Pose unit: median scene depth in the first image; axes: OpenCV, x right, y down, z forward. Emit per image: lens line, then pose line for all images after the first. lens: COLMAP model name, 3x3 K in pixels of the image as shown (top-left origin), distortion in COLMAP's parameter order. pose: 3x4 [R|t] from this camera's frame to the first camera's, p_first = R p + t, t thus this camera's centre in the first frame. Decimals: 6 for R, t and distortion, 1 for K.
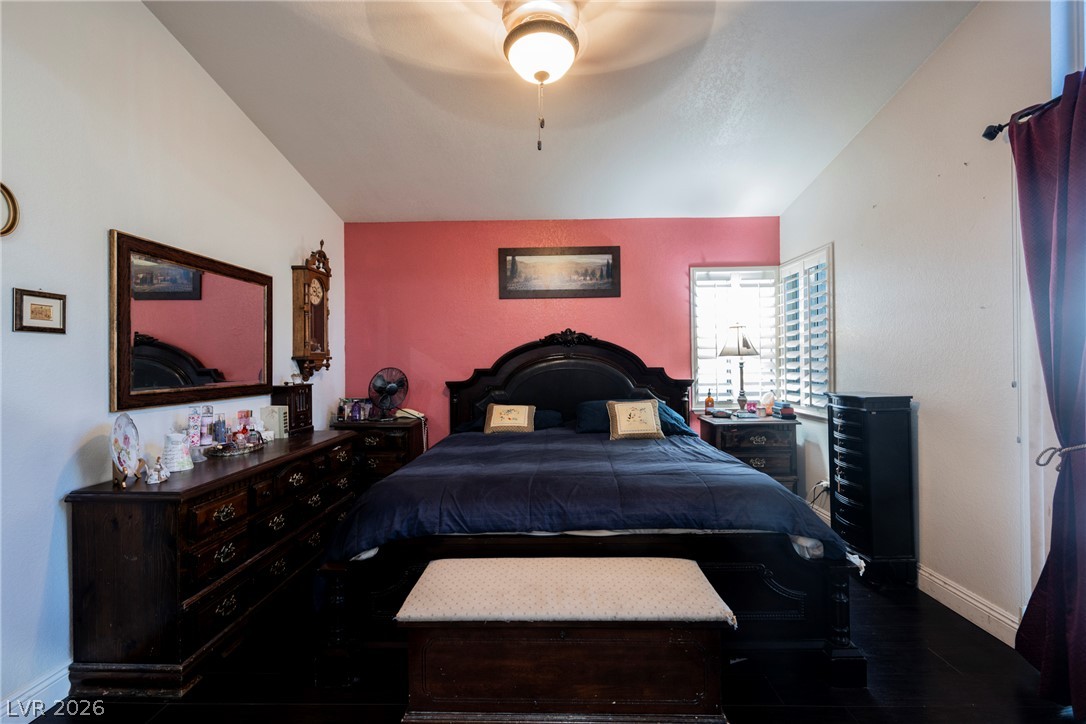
lens RADIAL K [[461.1, 0, 546.0], [0, 461.1, 360.4], [0, 0, 1]] dist [-0.000670, -0.000030]
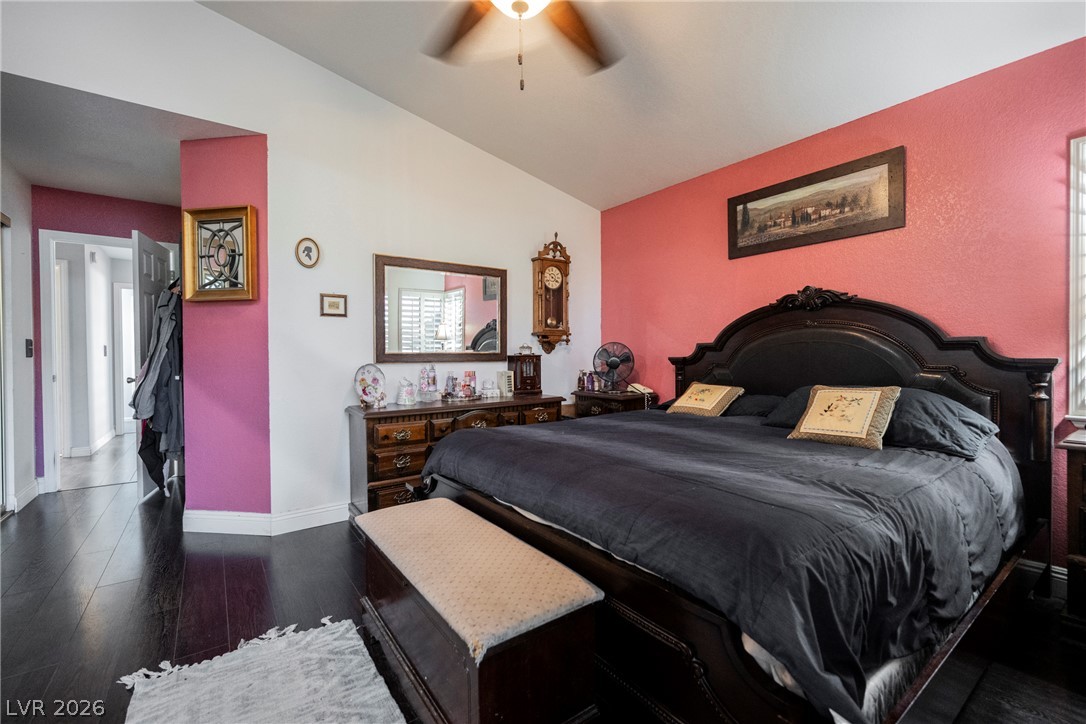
lens RADIAL K [[461.1, 0, 547.6], [0, 461.1, 358.6], [0, 0, 1]] dist [-0.000670, -0.000030]
pose [[0.613687, 0.014731, -0.789412, 0.412729], [0.001201, 0.999807, 0.019591, 0.033977], [0.789549, -0.012971, 0.613551, 0.257065]]
